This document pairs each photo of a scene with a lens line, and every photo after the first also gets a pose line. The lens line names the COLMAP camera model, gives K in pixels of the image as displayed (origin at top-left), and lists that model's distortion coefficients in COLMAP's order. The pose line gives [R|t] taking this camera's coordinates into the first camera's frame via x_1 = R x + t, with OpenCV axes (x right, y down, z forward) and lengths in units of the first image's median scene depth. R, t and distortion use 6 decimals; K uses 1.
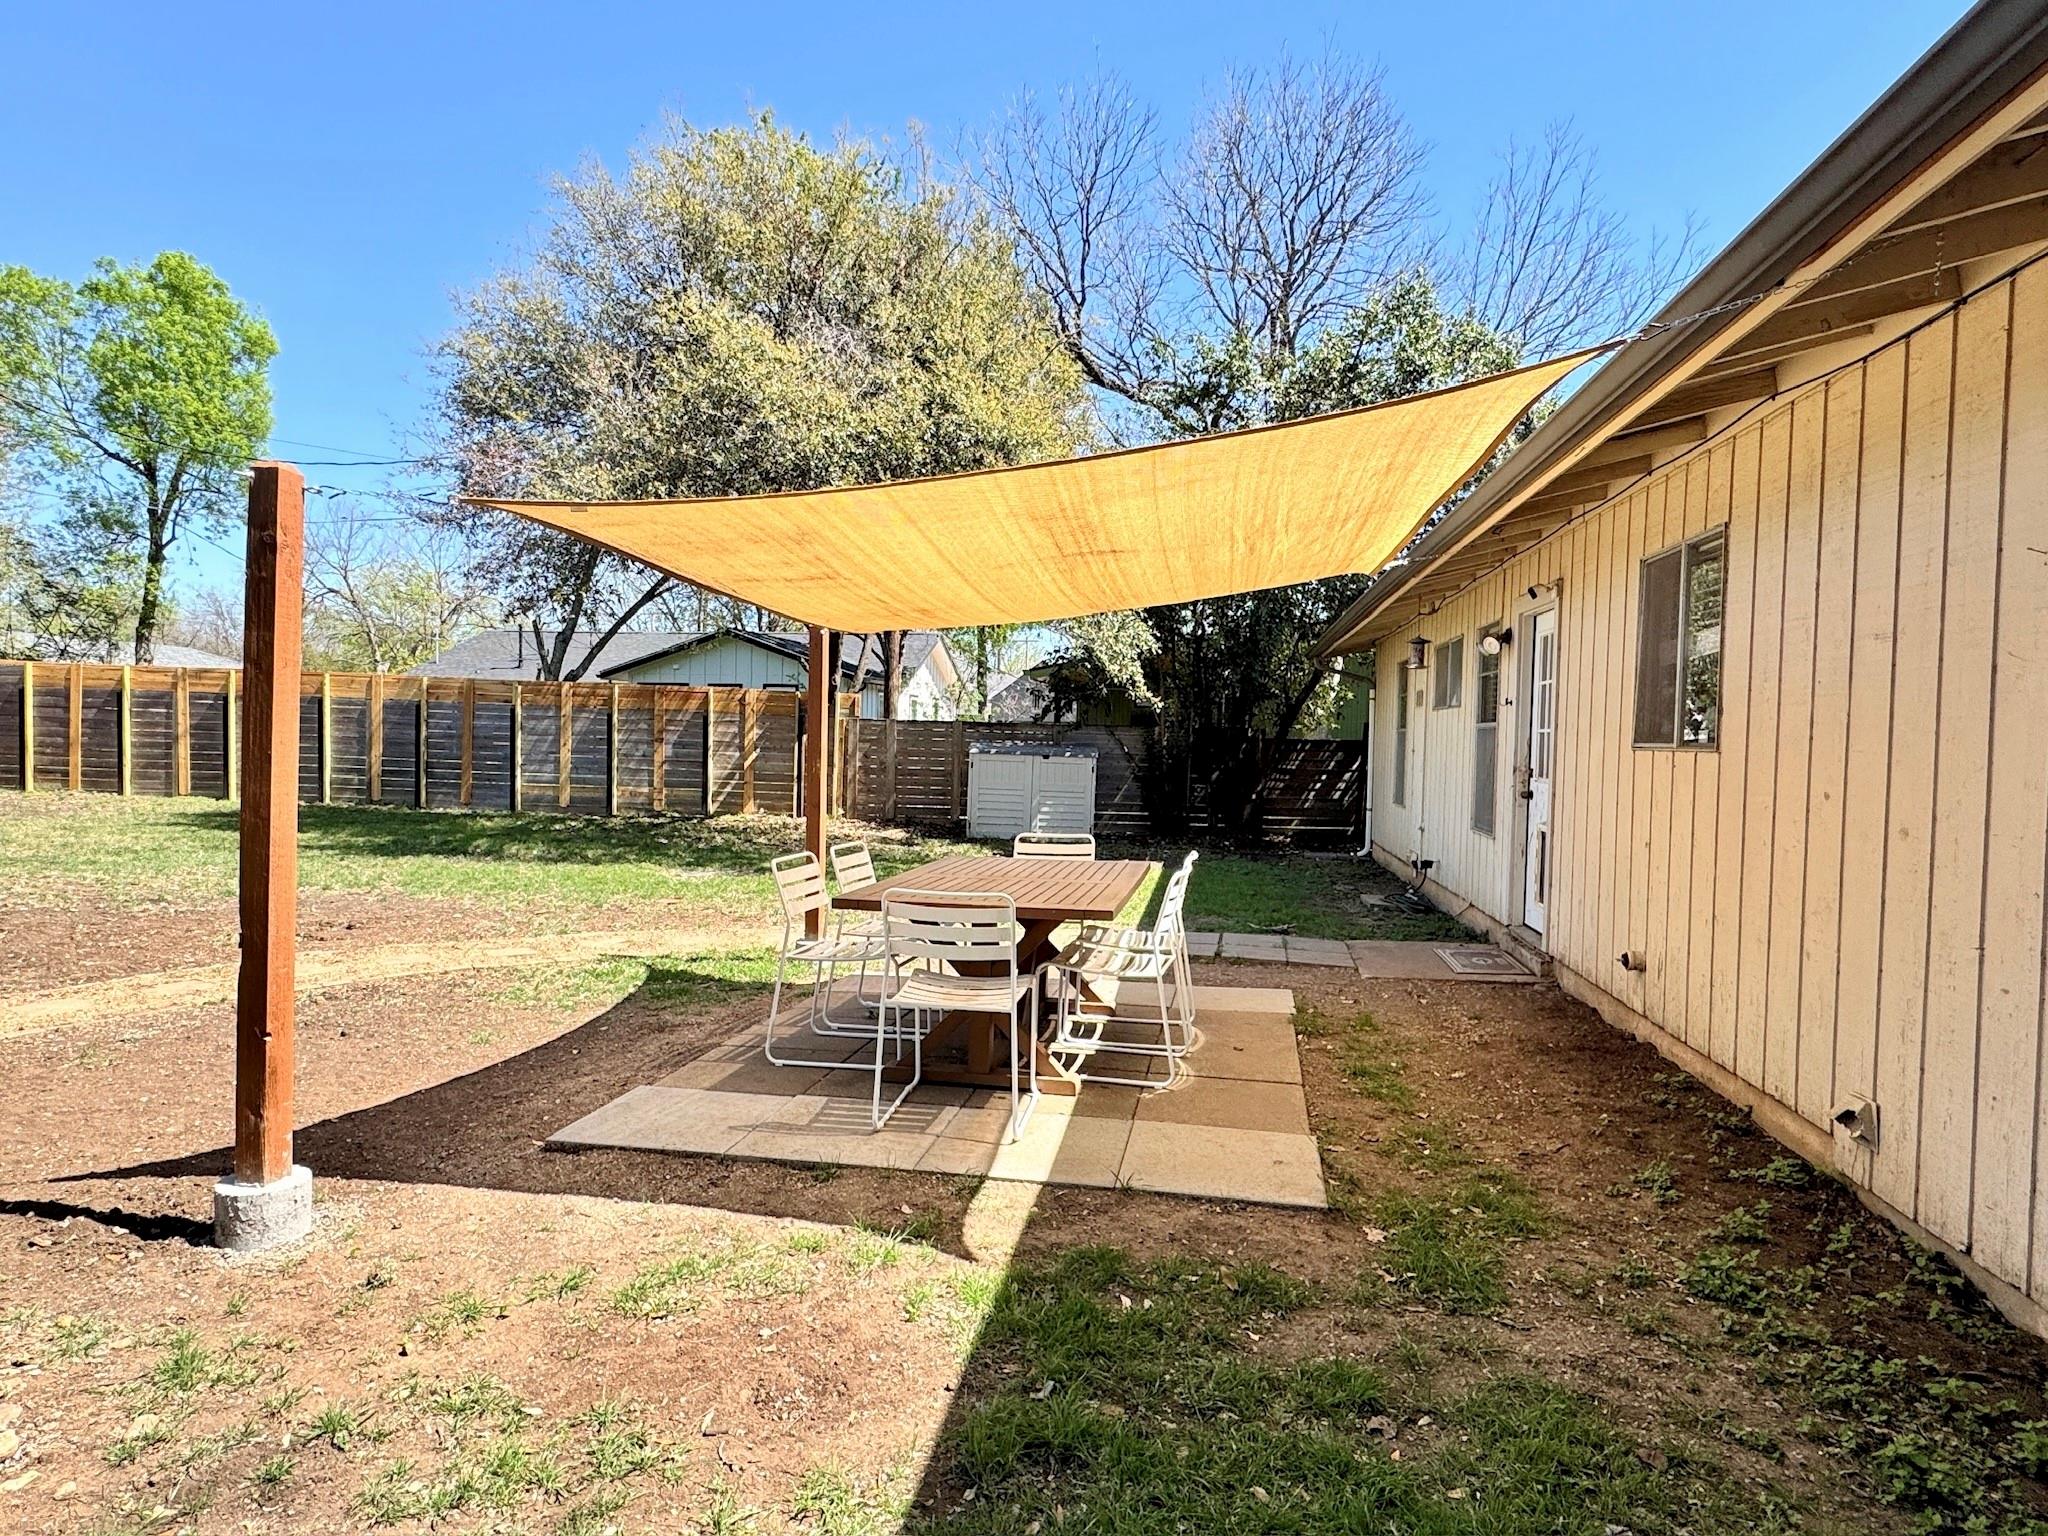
lens RADIAL K [[1191.1, 0, 1025.1], [0, 1191.1, 774.4], [0, 0, 1]] dist [0.002372, 0.000307]
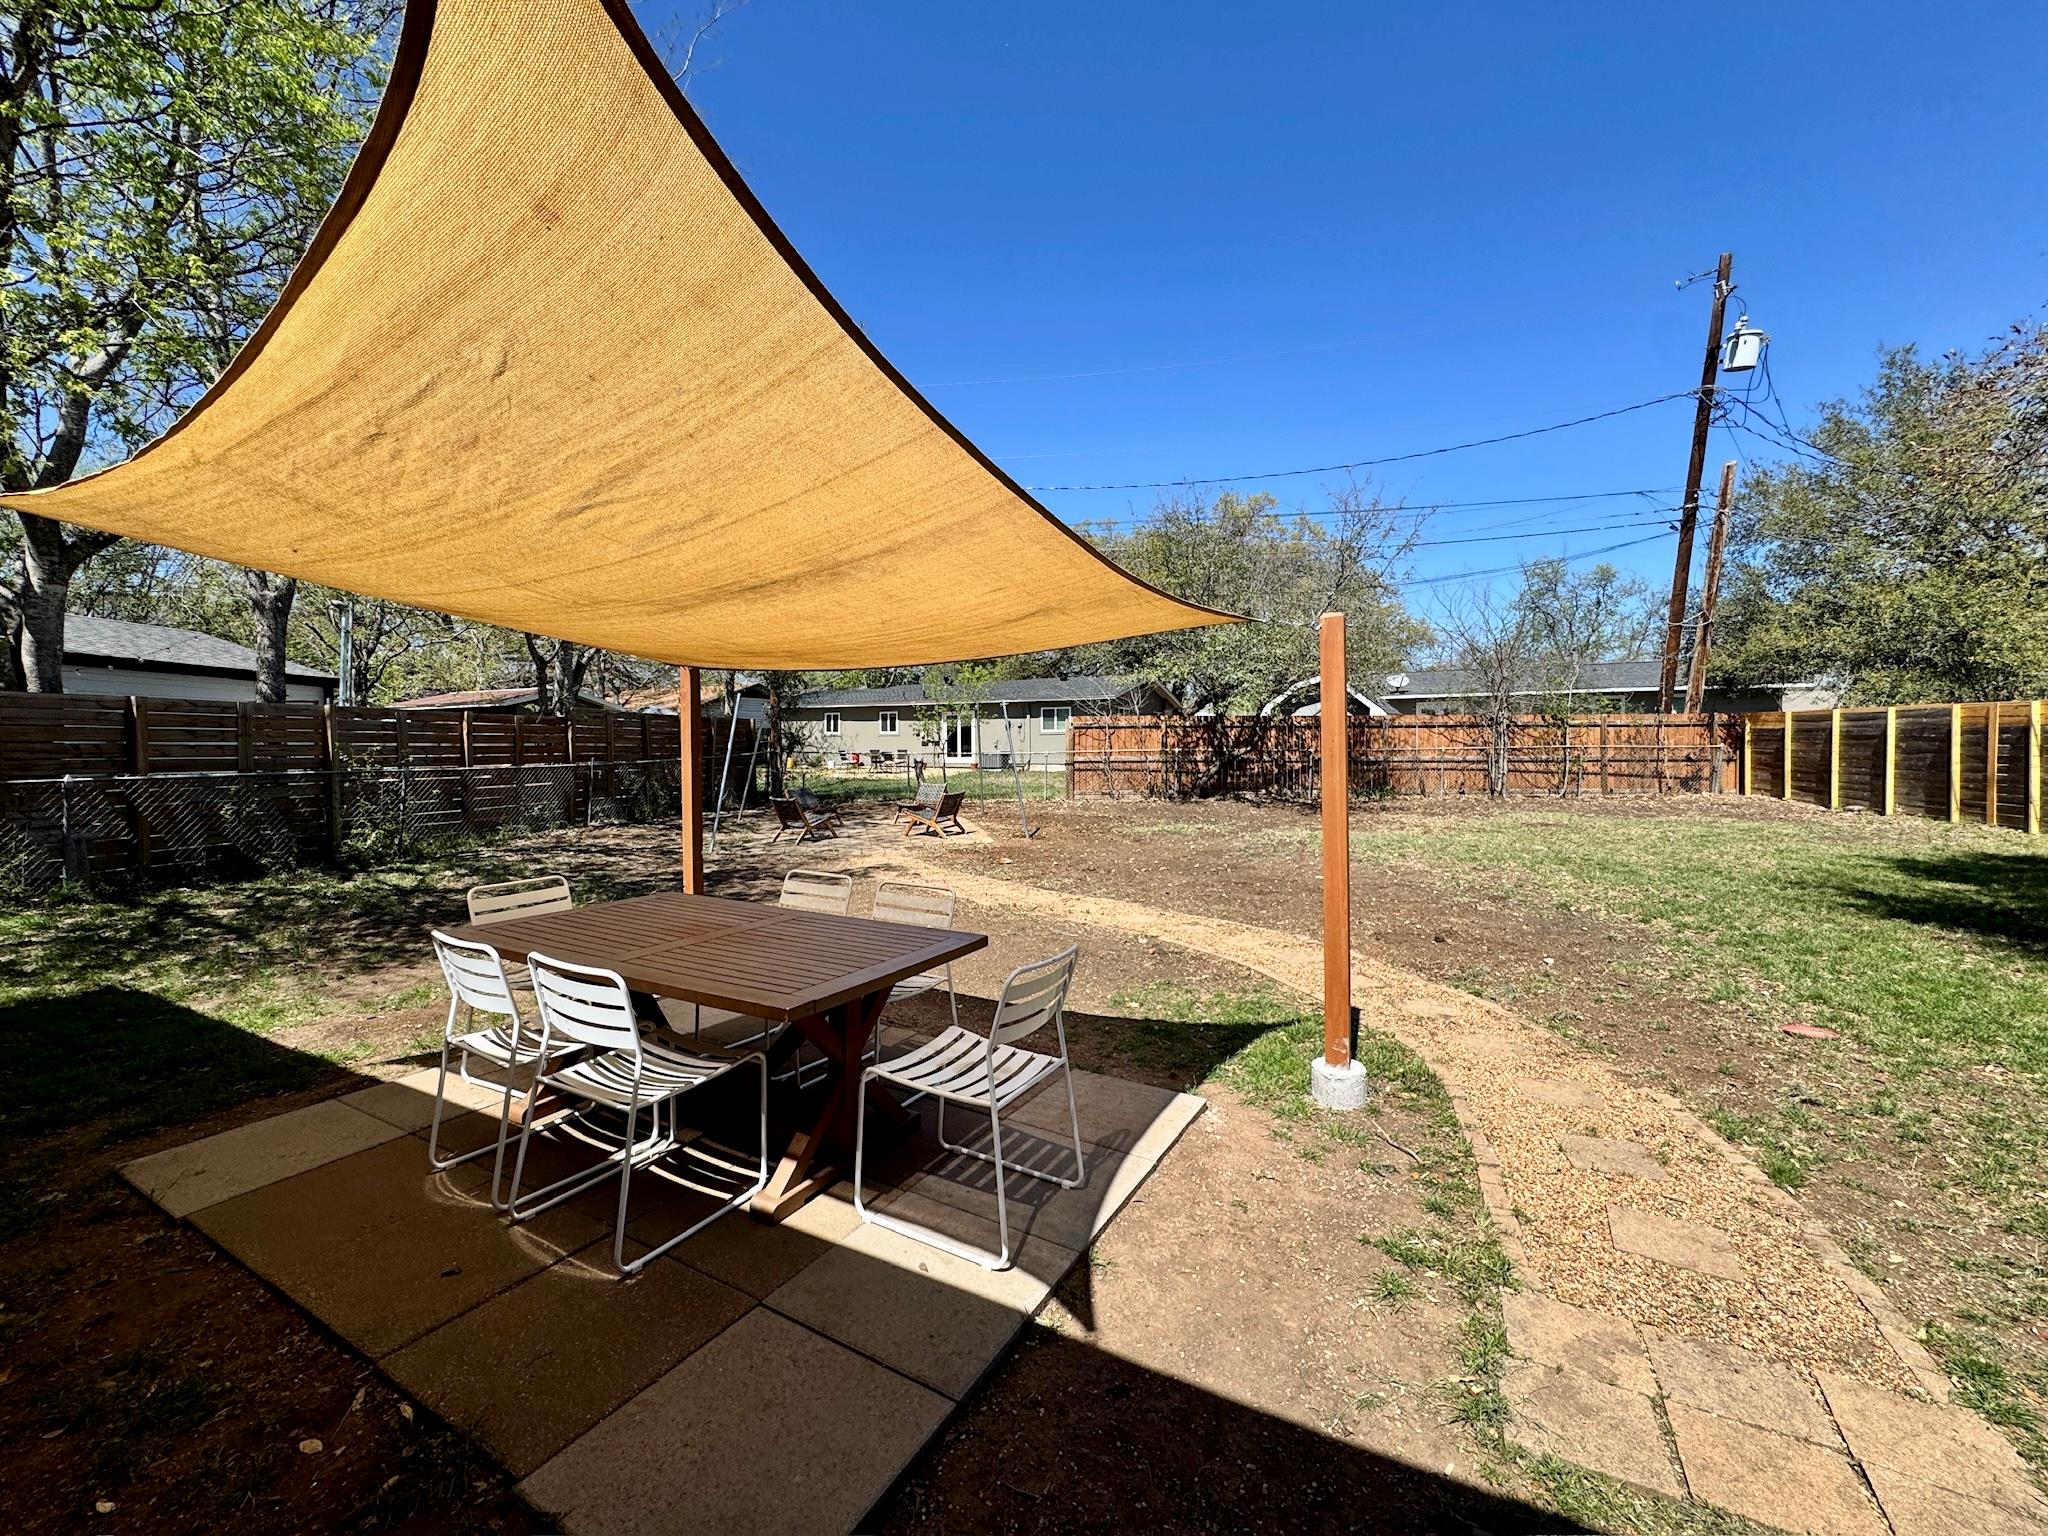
lens RADIAL K [[832.0, 0, 1022.0], [0, 832.0, 765.2], [0, 0, 1]] dist [-0.014020, 0.000331]
pose [[-0.341636, -0.014810, -0.939716, 0.152738], [-0.029912, 0.999541, -0.004879, -0.009695], [0.939356, 0.026442, -0.341922, 0.454694]]
